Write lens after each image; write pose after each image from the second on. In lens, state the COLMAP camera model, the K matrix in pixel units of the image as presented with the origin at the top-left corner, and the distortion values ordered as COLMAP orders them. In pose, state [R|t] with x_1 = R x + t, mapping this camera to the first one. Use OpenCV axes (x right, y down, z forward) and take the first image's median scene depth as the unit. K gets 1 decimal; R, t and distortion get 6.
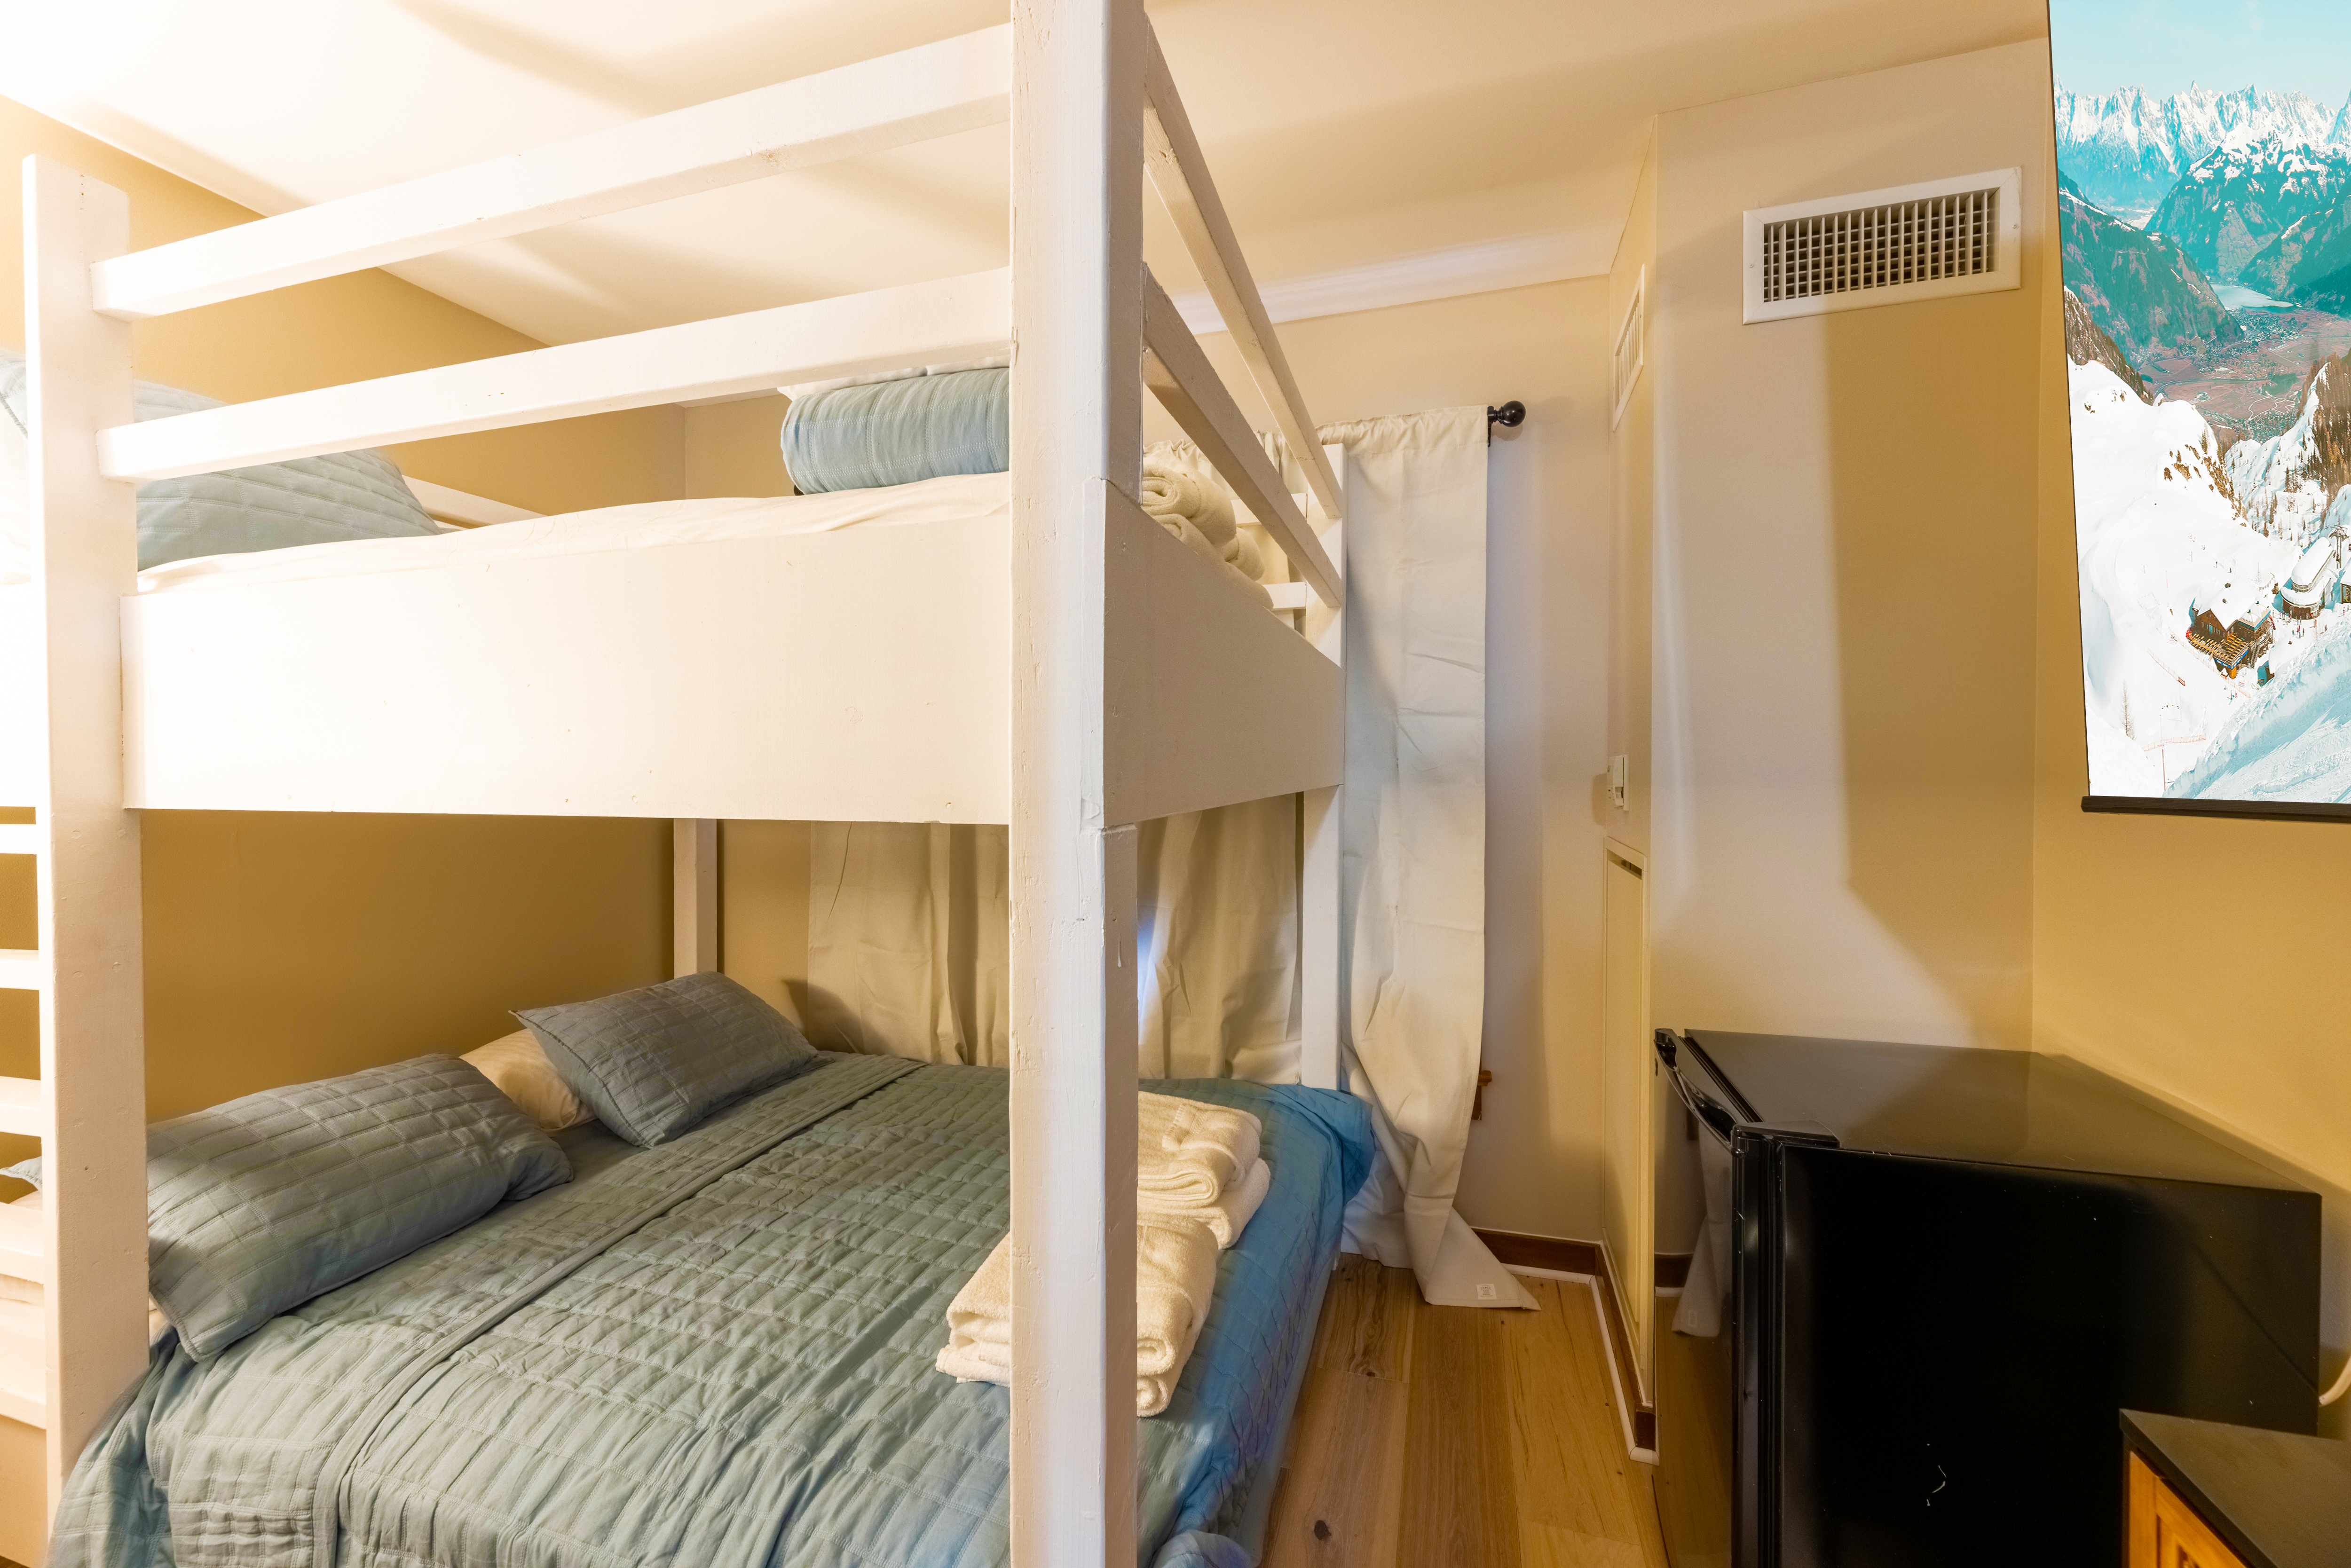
lens RADIAL K [[938.6, 0, 1184.1], [0, 938.6, 782.0], [0, 0, 1]] dist [-0.003549, 0.000286]
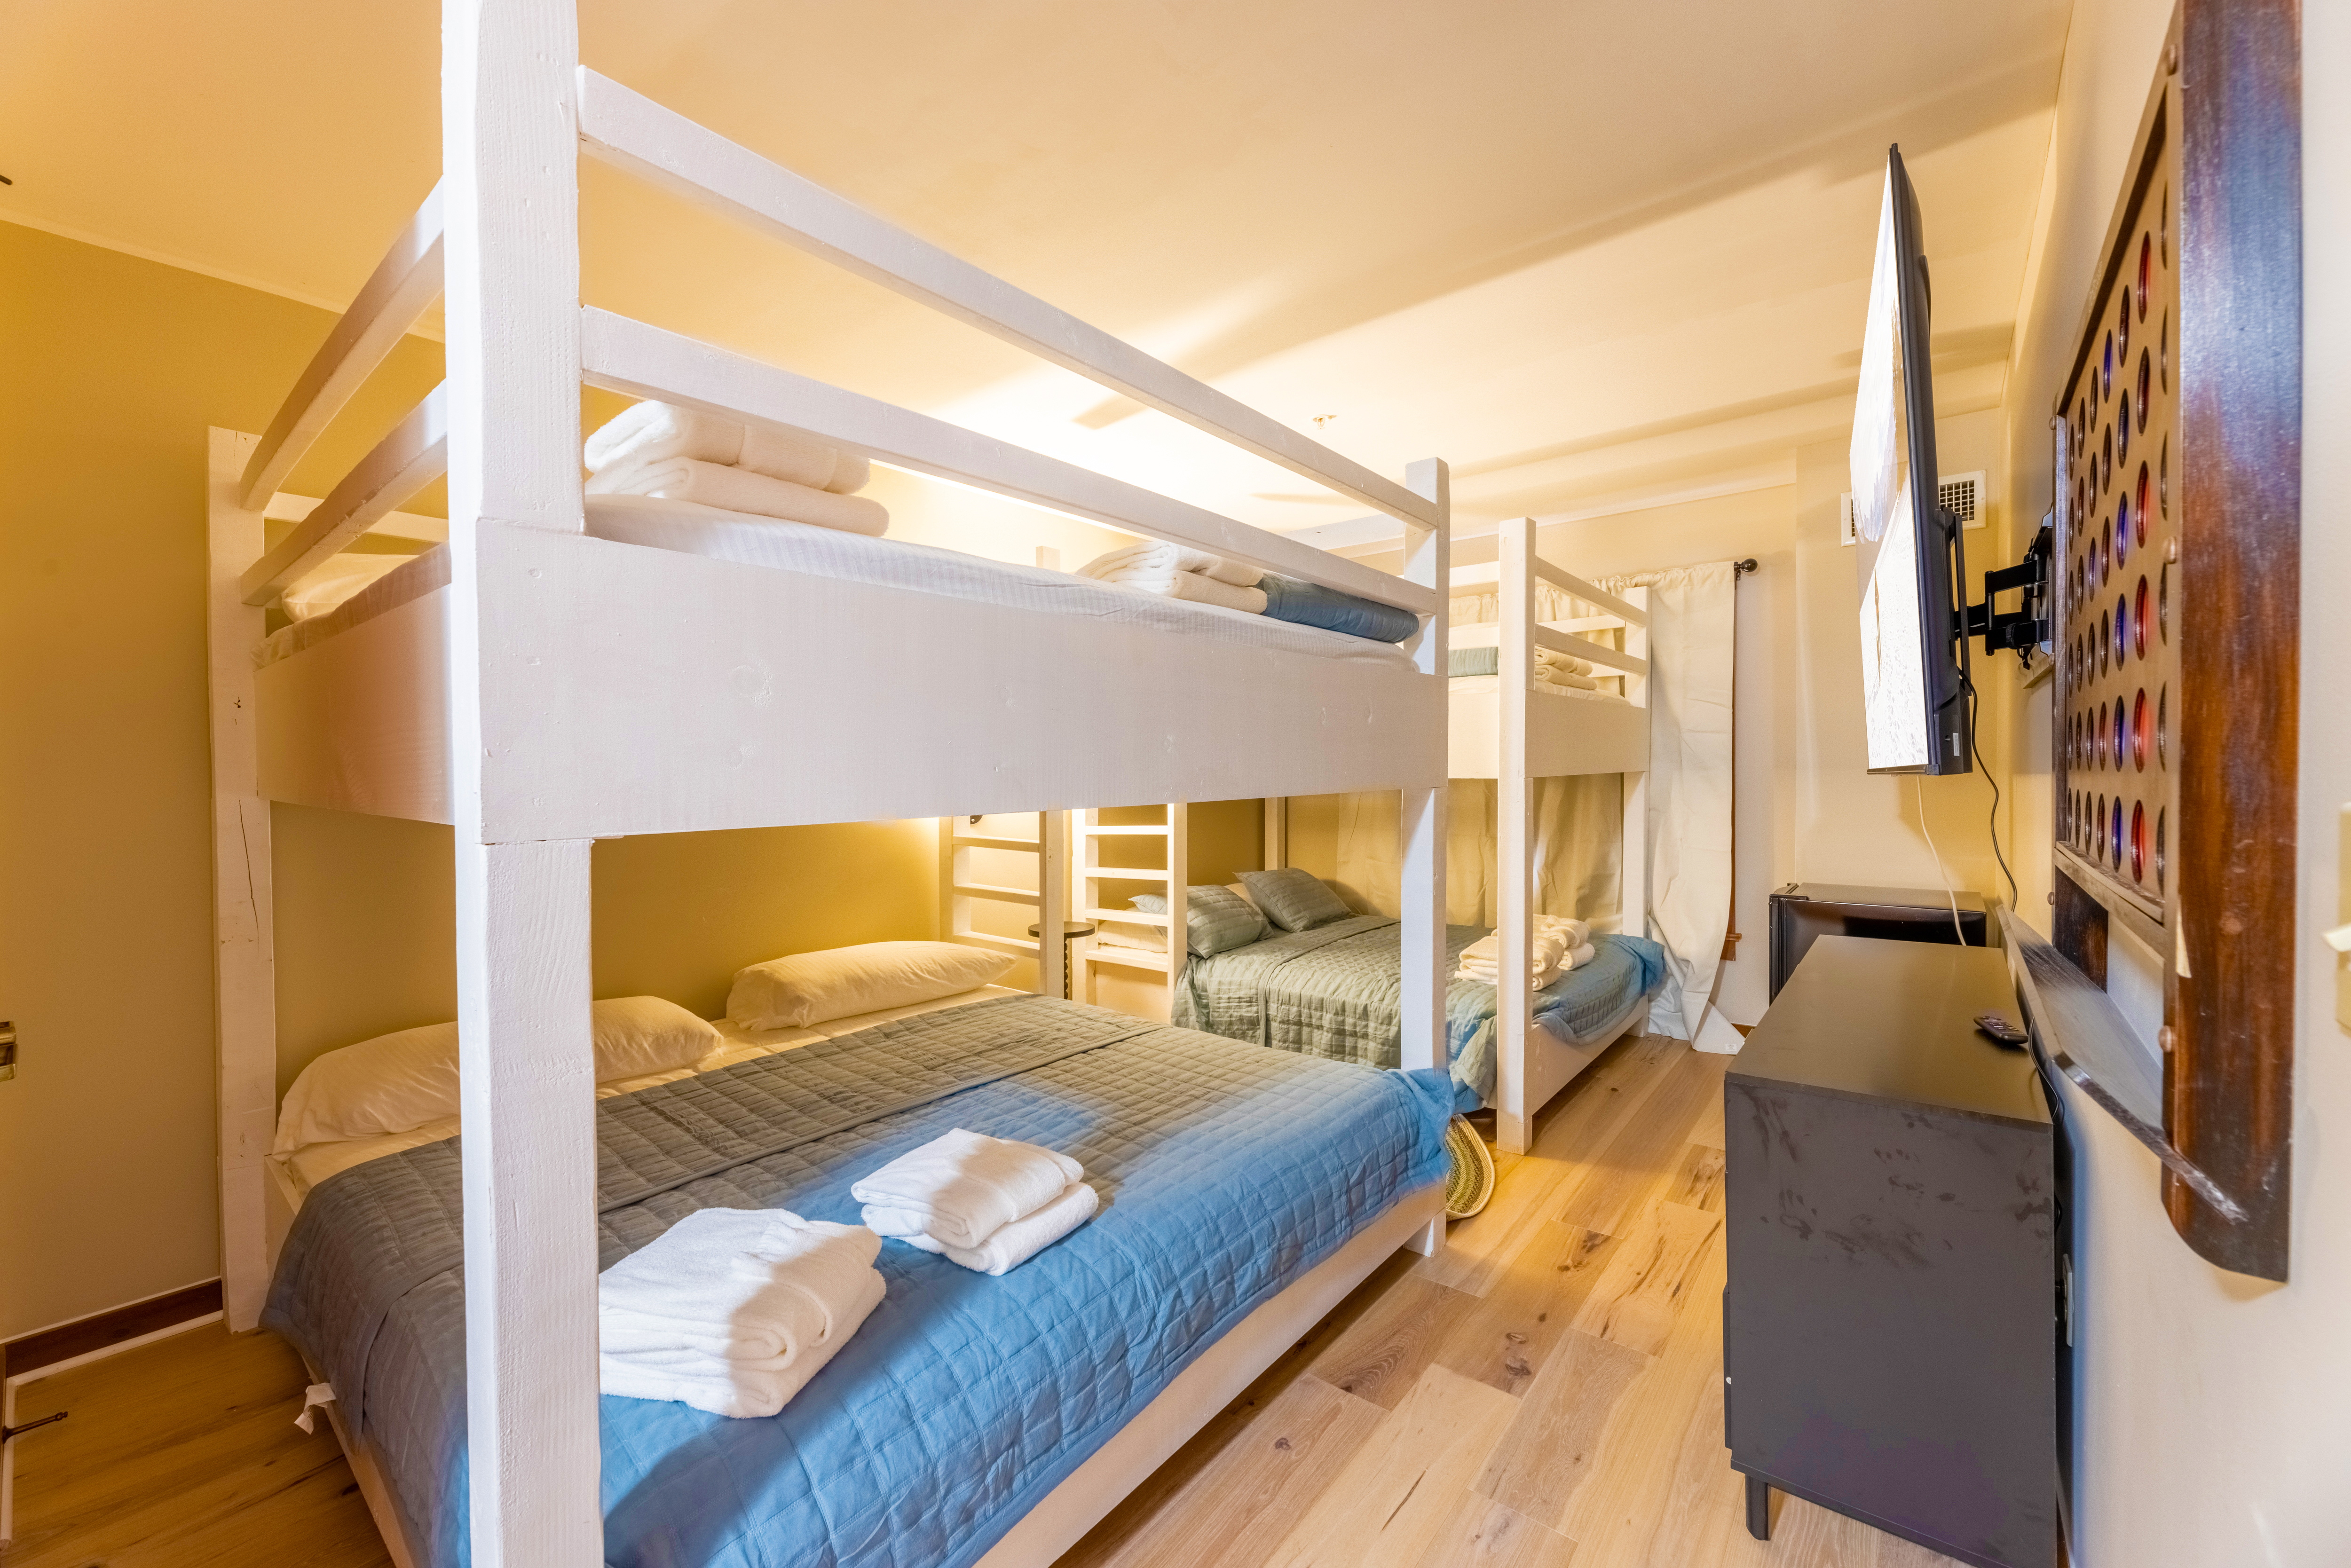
lens RADIAL K [[938.6, 0, 1156.0], [0, 938.6, 788.2], [0, 0, 1]] dist [-0.003549, 0.000286]
pose [[0.916950, 0.000179, -0.399002, 0.021383], [0.003497, 0.999958, 0.008485, 0.018557], [0.398986, -0.009176, 0.916911, -1.128973]]
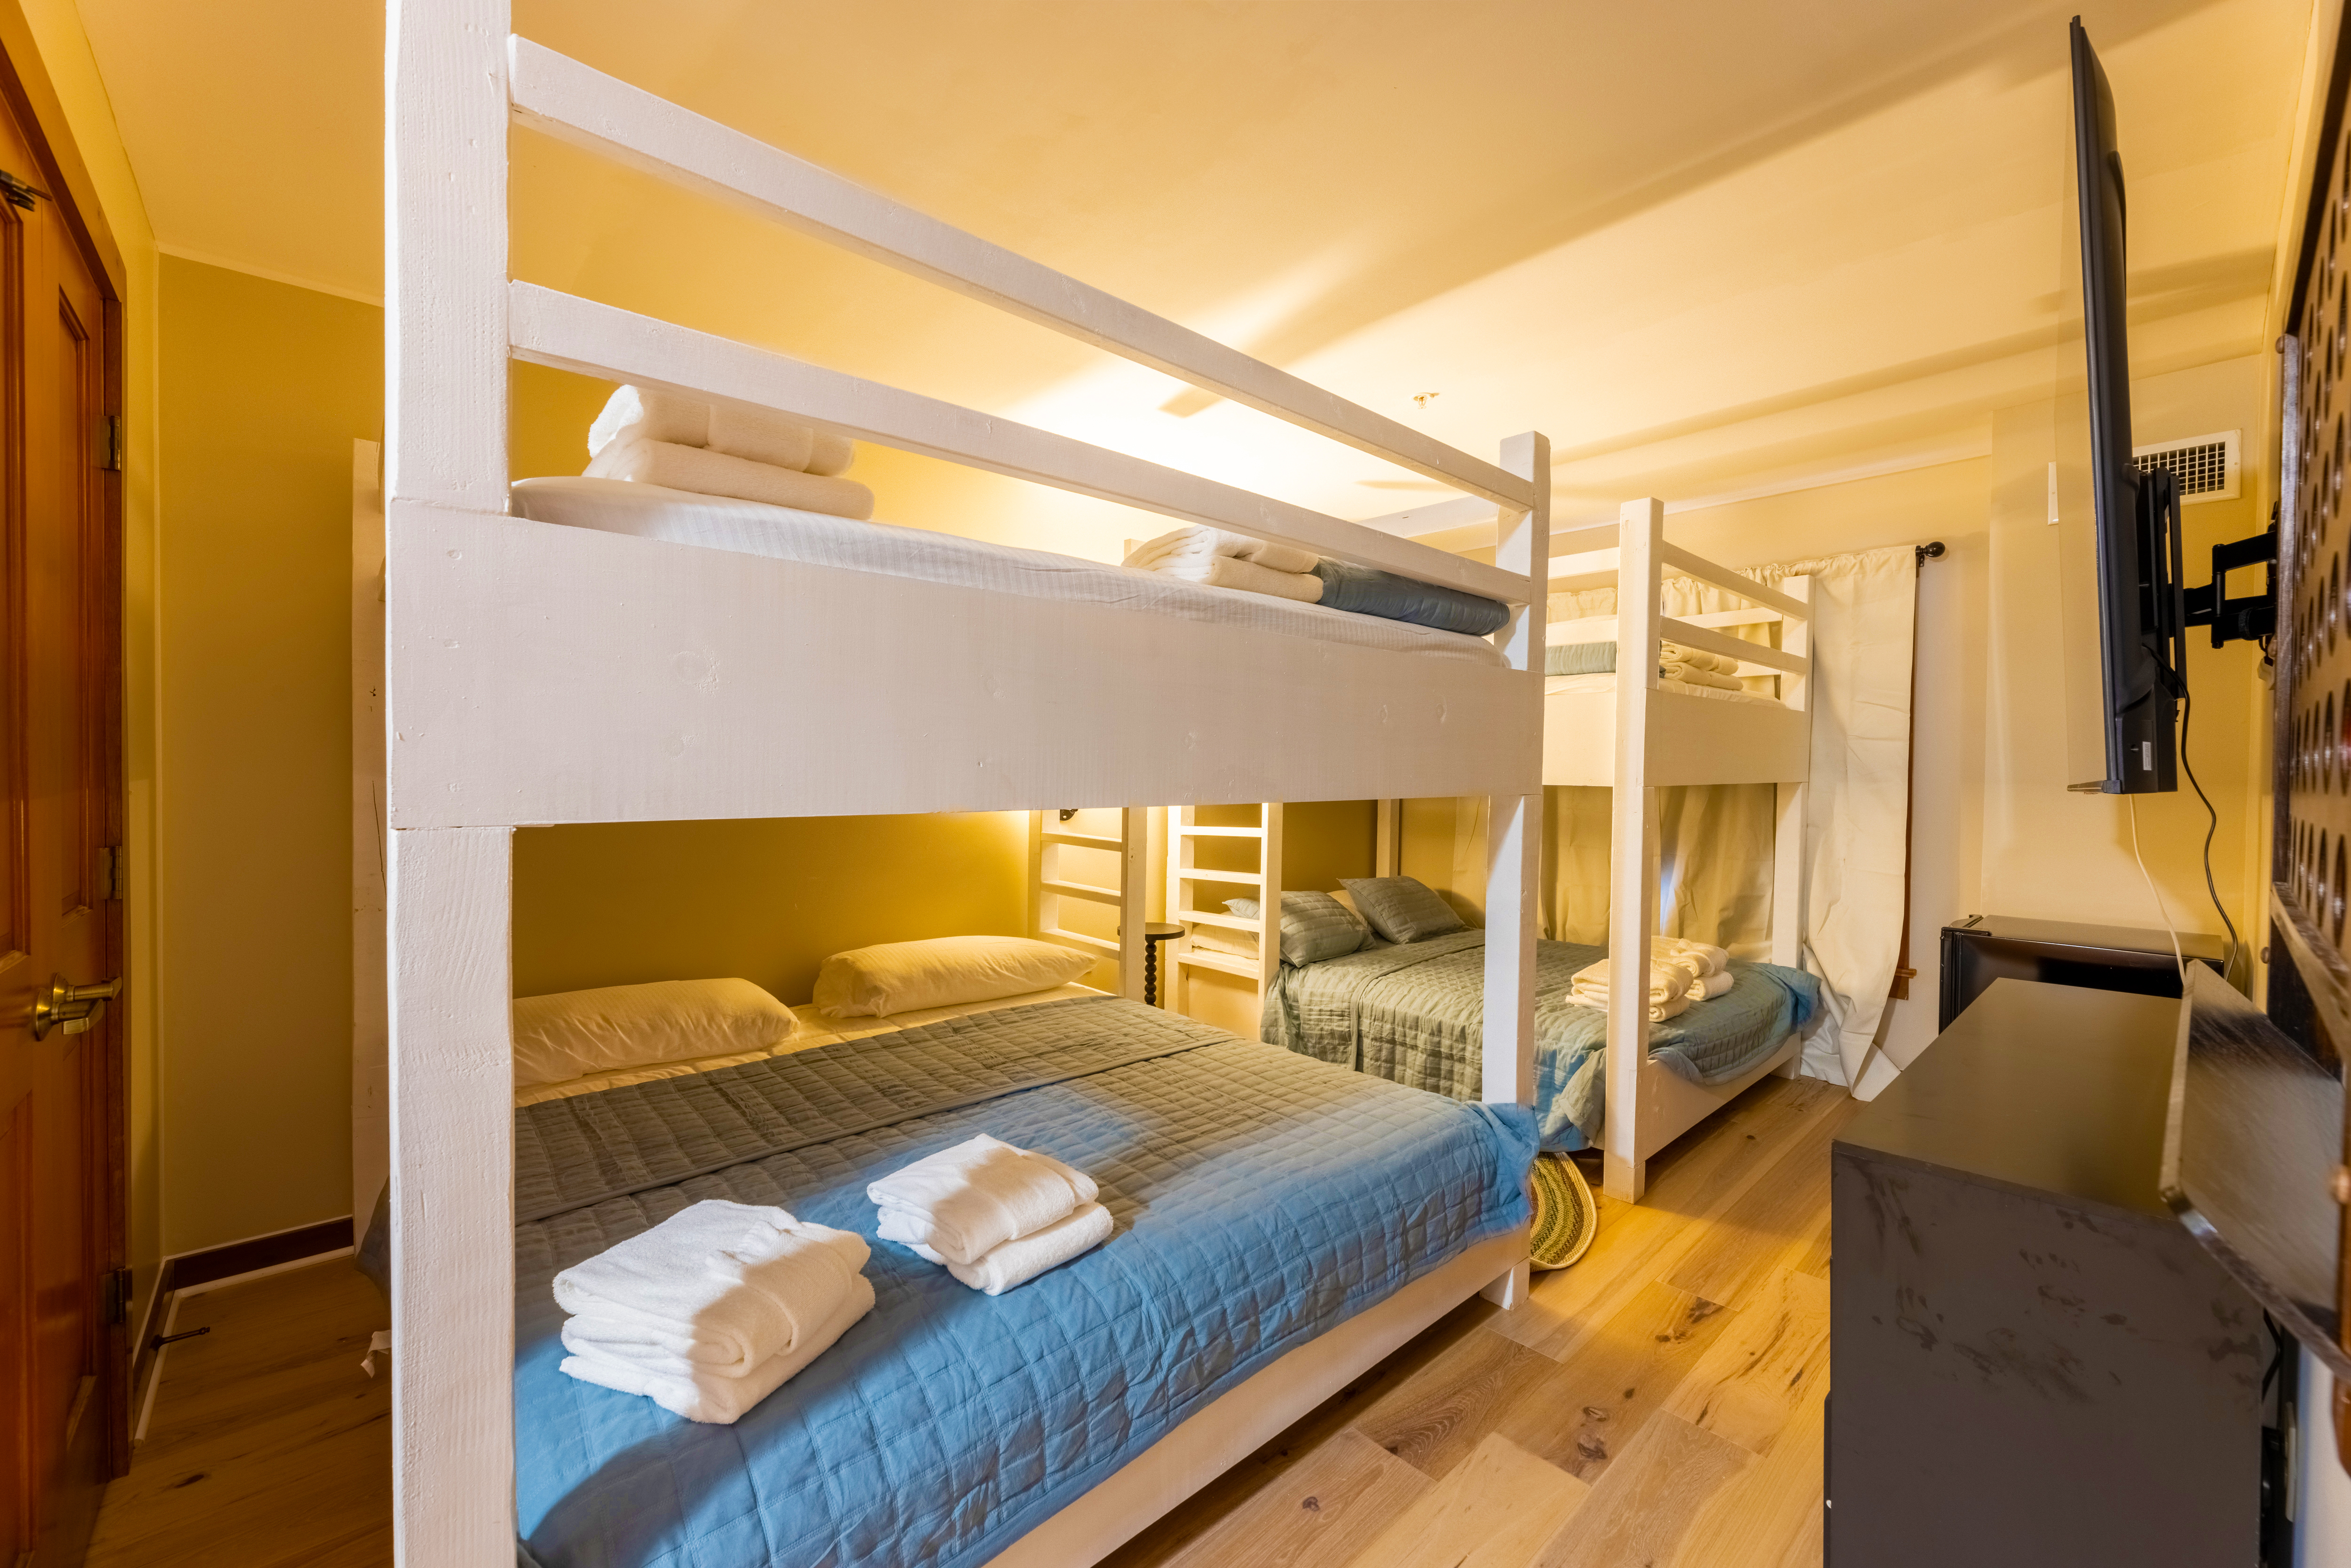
lens RADIAL K [[938.6, 0, 1161.3], [0, 938.6, 787.0], [0, 0, 1]] dist [-0.003549, 0.000286]
pose [[0.849834, 0.019794, -0.526679, 0.080537], [-0.017843, 0.999802, 0.008783, 0.017970], [0.526749, 0.001934, 0.850019, -1.042732]]
